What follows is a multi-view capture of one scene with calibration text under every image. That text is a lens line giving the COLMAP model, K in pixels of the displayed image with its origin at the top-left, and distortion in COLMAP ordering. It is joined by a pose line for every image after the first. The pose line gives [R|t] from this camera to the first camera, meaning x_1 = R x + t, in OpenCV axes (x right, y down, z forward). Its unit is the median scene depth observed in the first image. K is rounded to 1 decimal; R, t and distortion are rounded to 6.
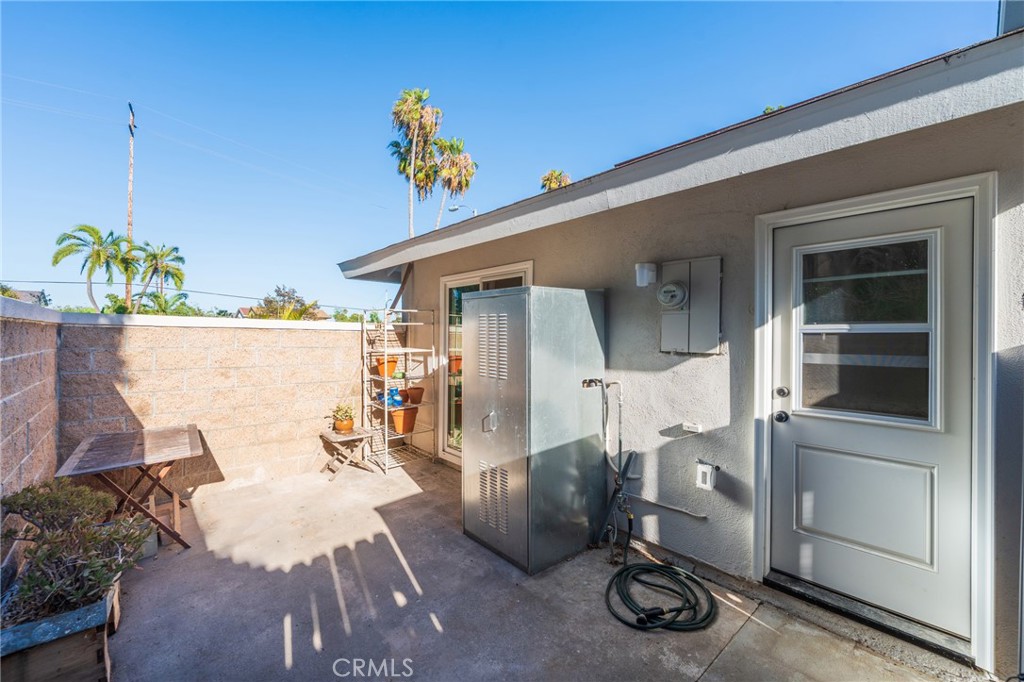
lens RADIAL K [[416.6, 0, 521.5], [0, 416.6, 339.1], [0, 0, 1]] dist [-0.007338, -0.001079]
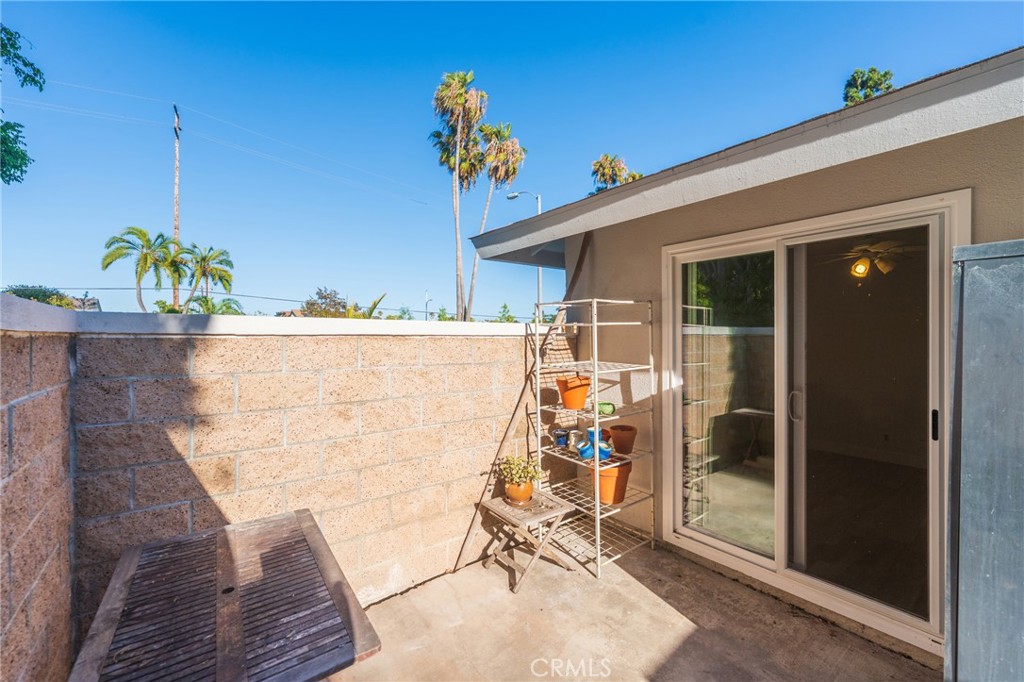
lens RADIAL K [[416.6, 0, 503.6], [0, 416.6, 339.4], [0, 0, 1]] dist [-0.007338, -0.001079]
pose [[0.995882, -0.014374, -0.089515, -0.159241], [0.014541, 0.999894, 0.001216, -0.006739], [0.089488, -0.002512, 0.995985, 0.158399]]
